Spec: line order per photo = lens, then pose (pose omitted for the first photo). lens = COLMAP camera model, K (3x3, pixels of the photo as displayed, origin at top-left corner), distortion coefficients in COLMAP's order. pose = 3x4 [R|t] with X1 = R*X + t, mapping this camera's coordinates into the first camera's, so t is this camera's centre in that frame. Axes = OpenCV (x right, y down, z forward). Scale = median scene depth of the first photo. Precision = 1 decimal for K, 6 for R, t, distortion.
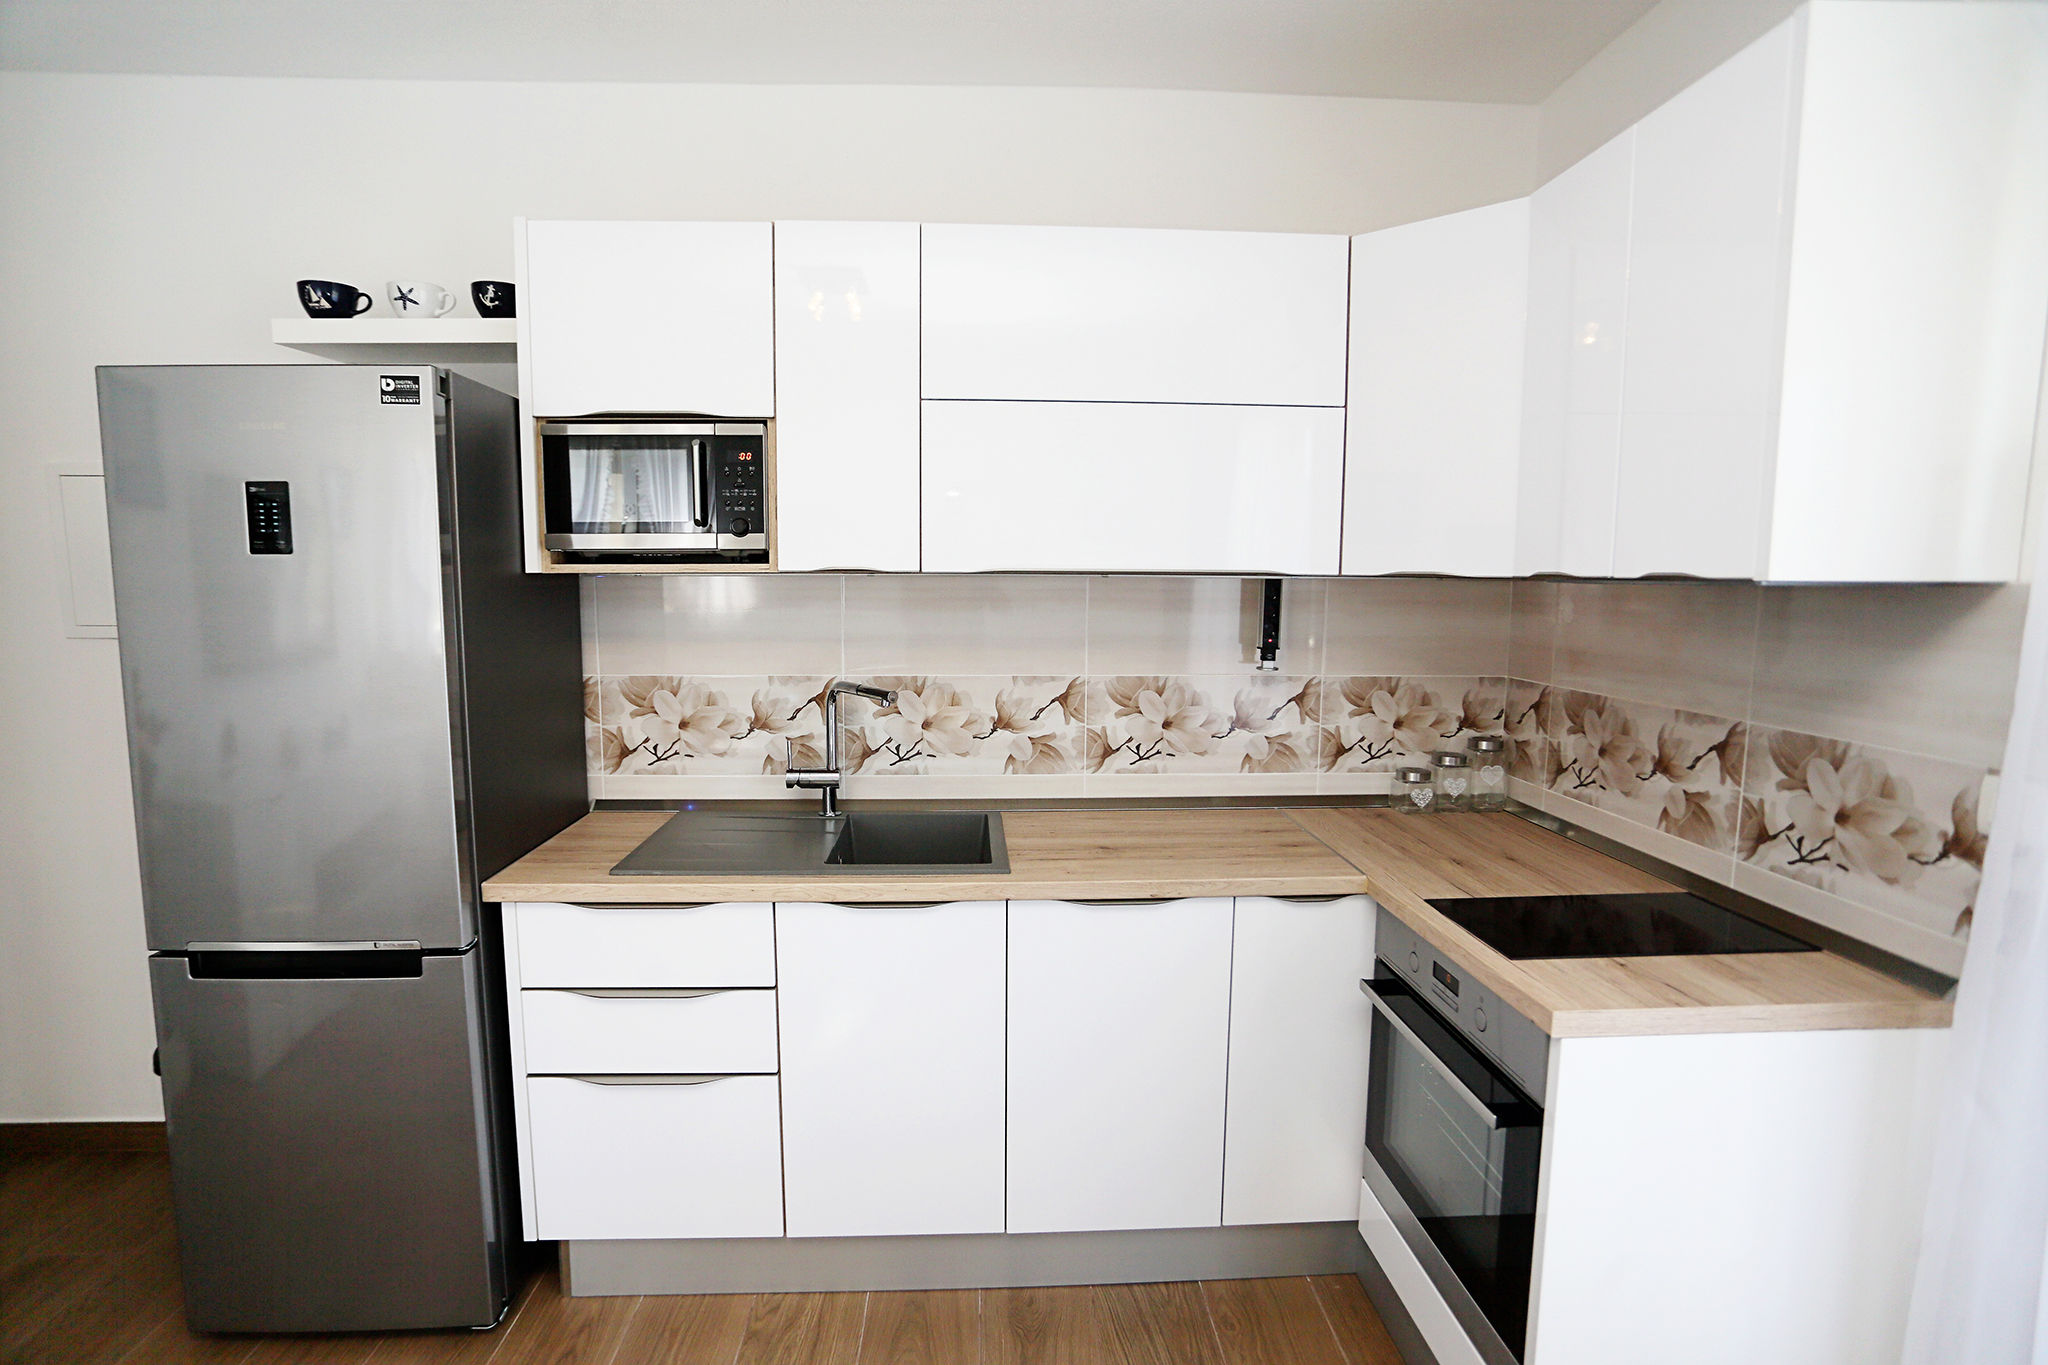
lens RADIAL K [[1031.7, 0, 1024.0], [0, 1031.7, 682.5], [0, 0, 1]] dist [-0.052981, 0.027601]
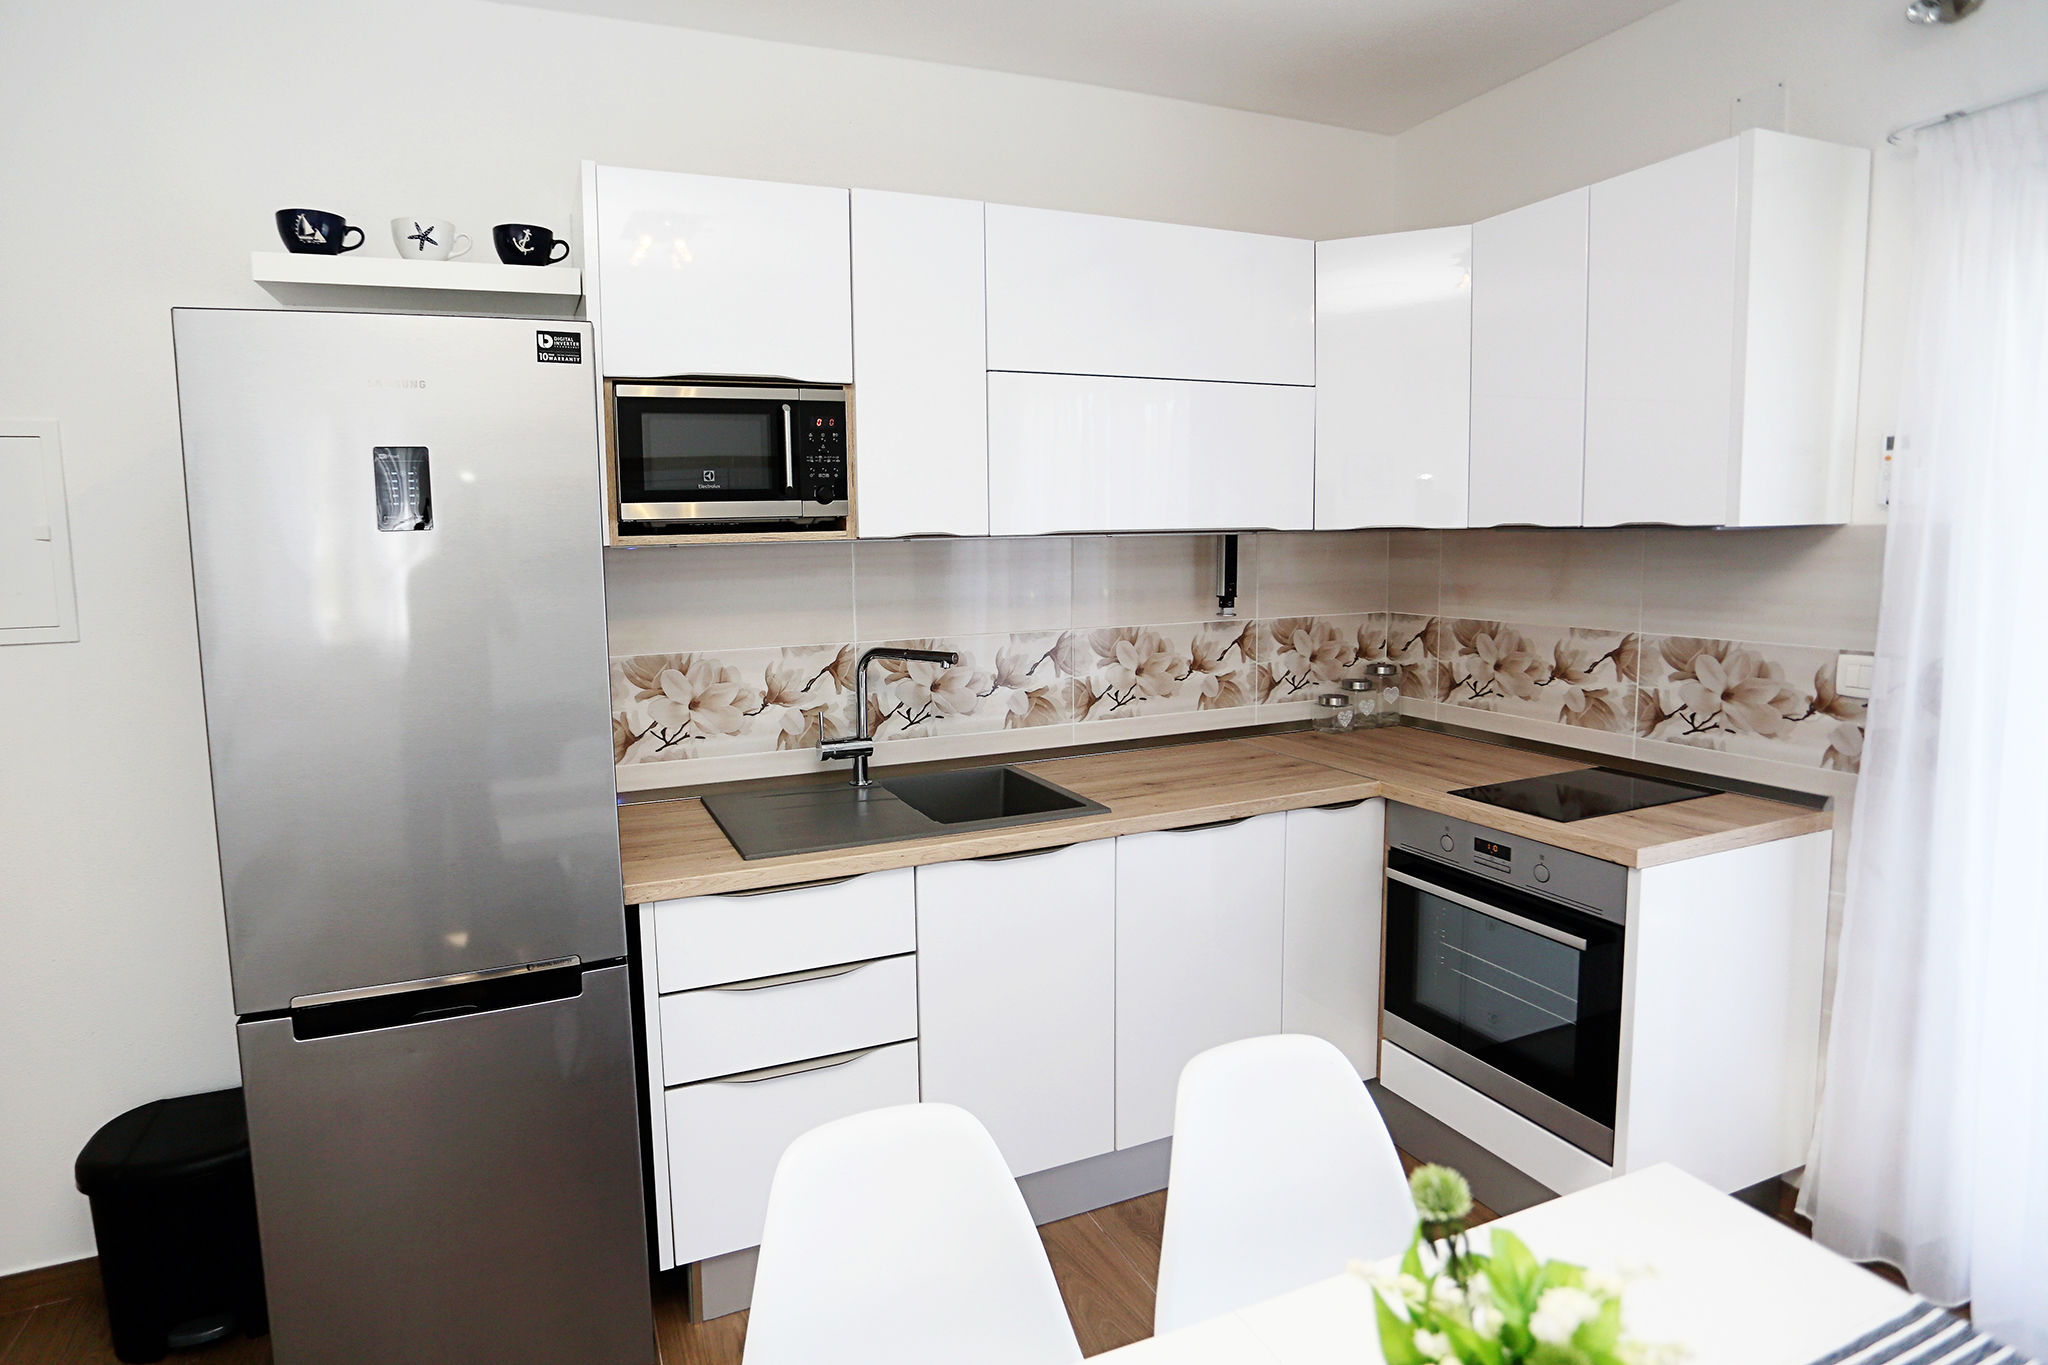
lens RADIAL K [[1071.8, 0, 1018.4], [0, 1071.8, 633.0], [0, 0, 1]] dist [-0.028493, 0.000781]
pose [[0.939924, -0.055431, 0.336853, -0.424579], [0.060893, 0.998128, -0.005661, -0.000998], [-0.335908, 0.025833, 0.941540, -0.025948]]
